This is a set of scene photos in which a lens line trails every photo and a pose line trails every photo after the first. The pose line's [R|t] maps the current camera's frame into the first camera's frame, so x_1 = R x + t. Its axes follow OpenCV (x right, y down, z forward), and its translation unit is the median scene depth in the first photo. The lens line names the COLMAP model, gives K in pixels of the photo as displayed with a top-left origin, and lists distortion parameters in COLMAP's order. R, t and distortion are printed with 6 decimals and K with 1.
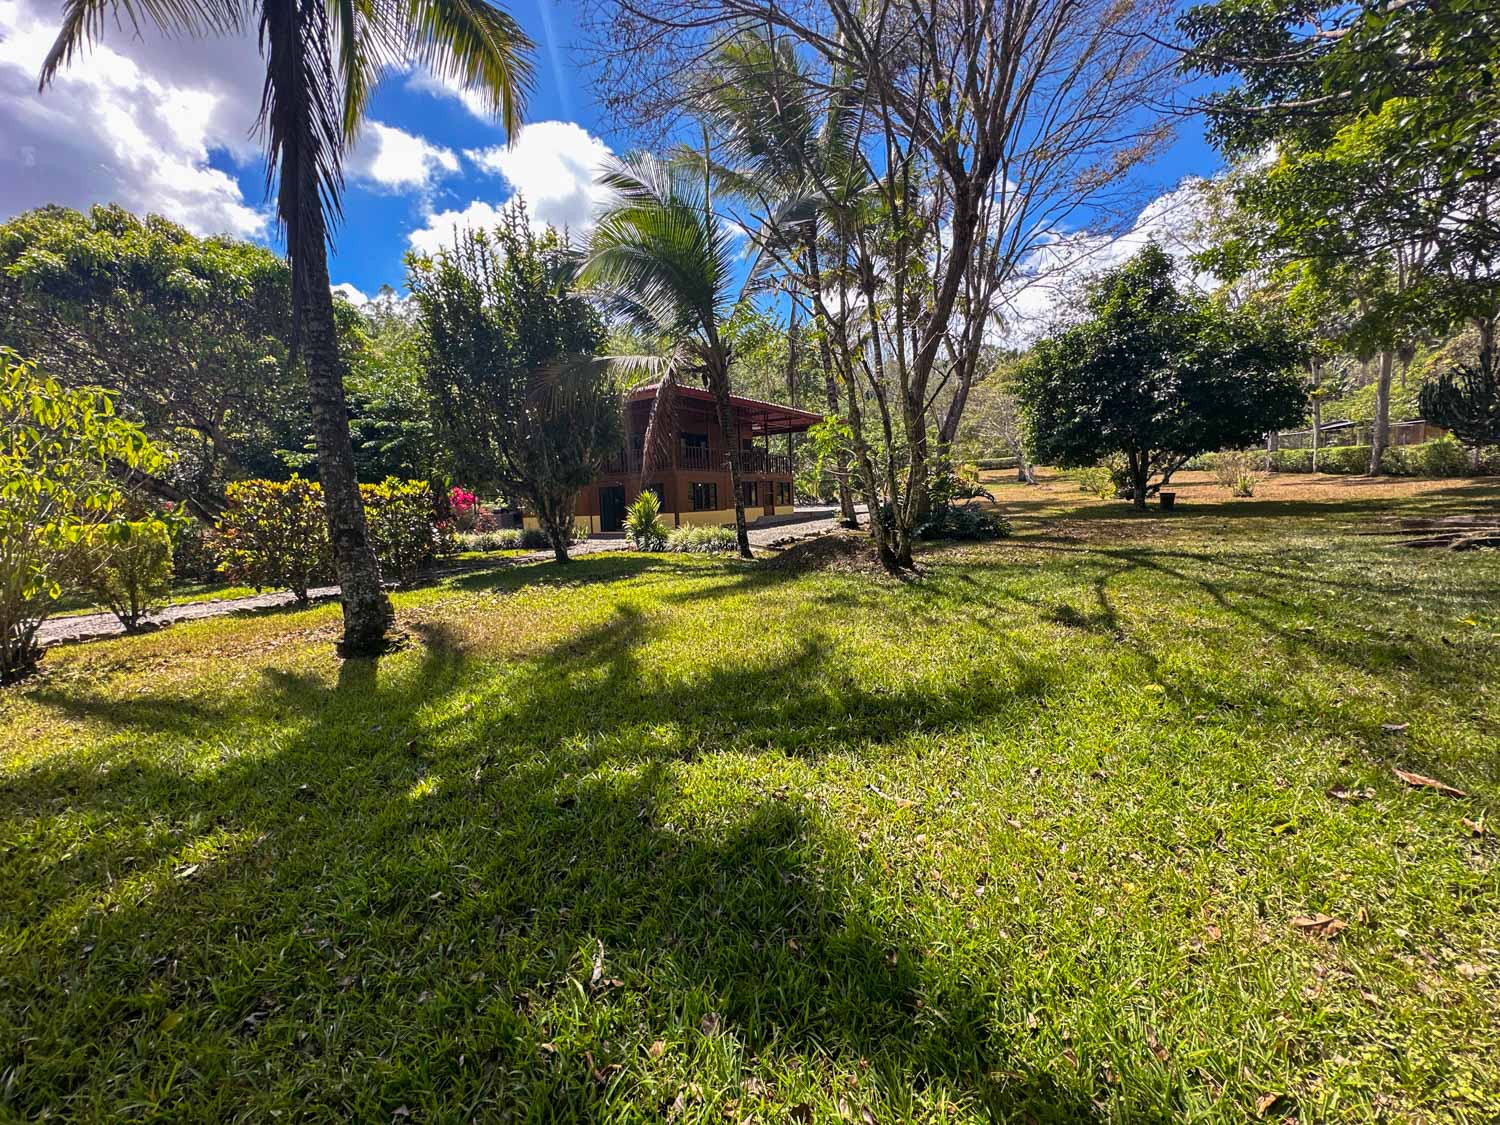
lens RADIAL K [[591.9, 0, 750.4], [0, 591.9, 564.1], [0, 0, 1]] dist [-0.002378, -0.000139]
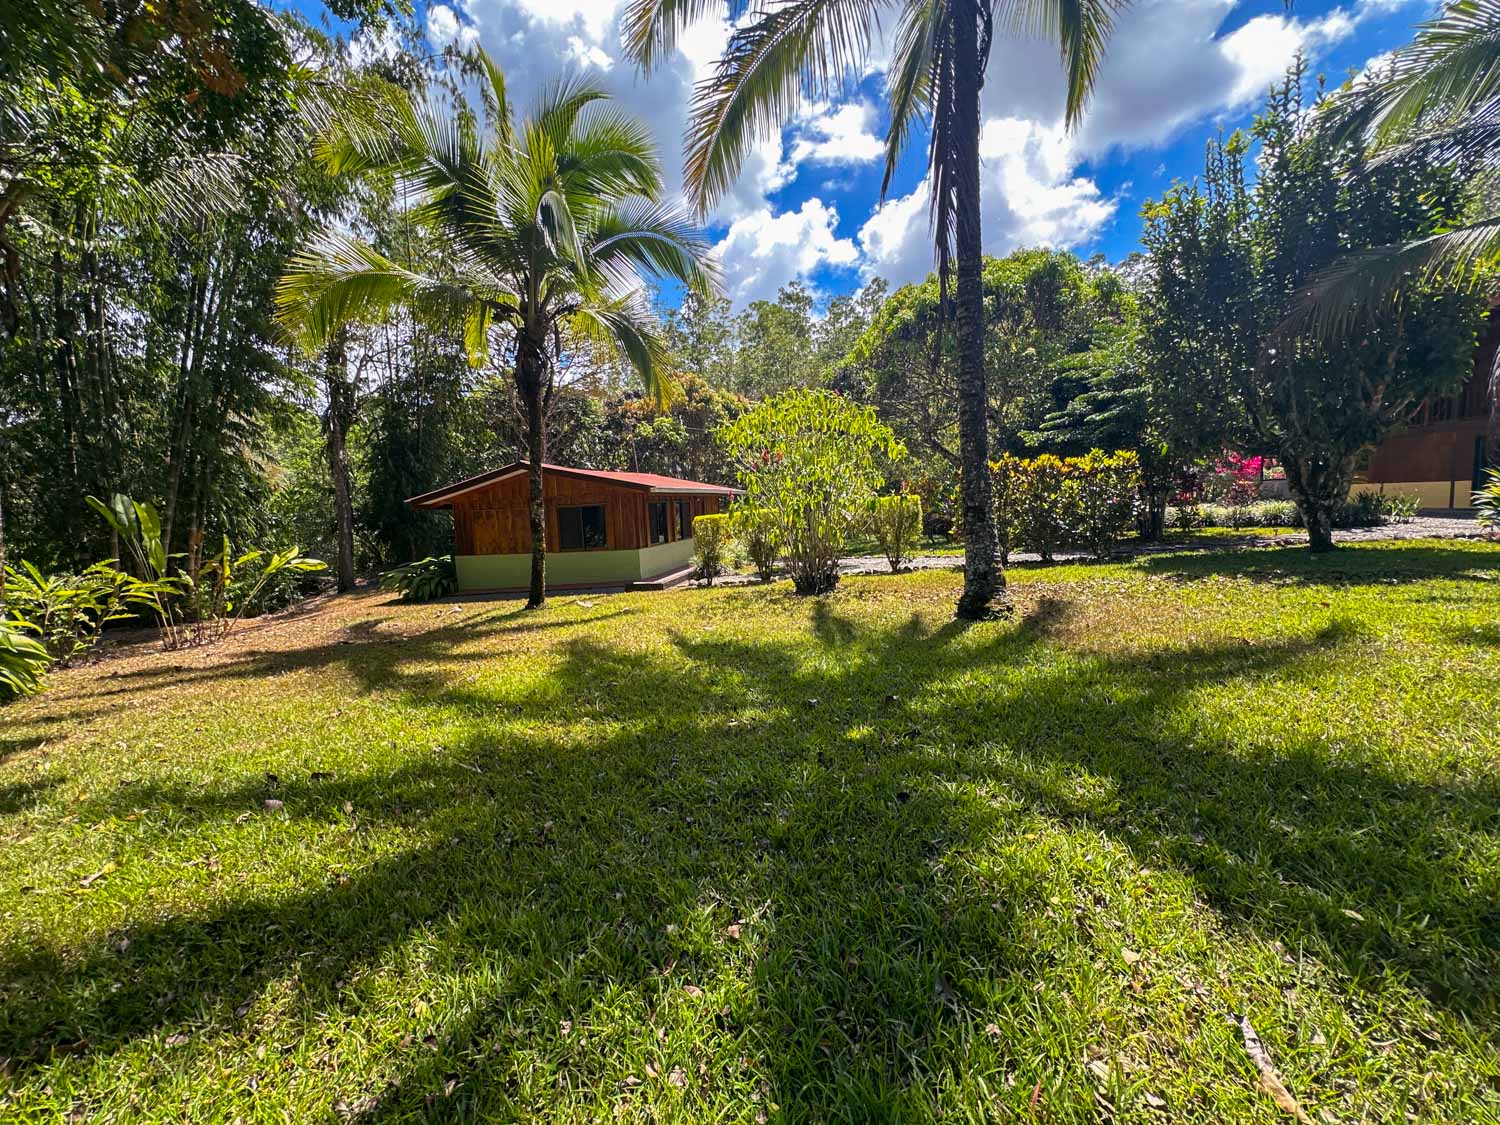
lens RADIAL K [[591.9, 0, 750.2], [0, 591.9, 560.7], [0, 0, 1]] dist [-0.002378, -0.000139]
pose [[0.353840, 0.104186, -0.929485, 0.125990], [-0.055634, 0.994361, 0.090279, -0.017965], [0.933650, 0.019766, 0.357641, 0.101851]]
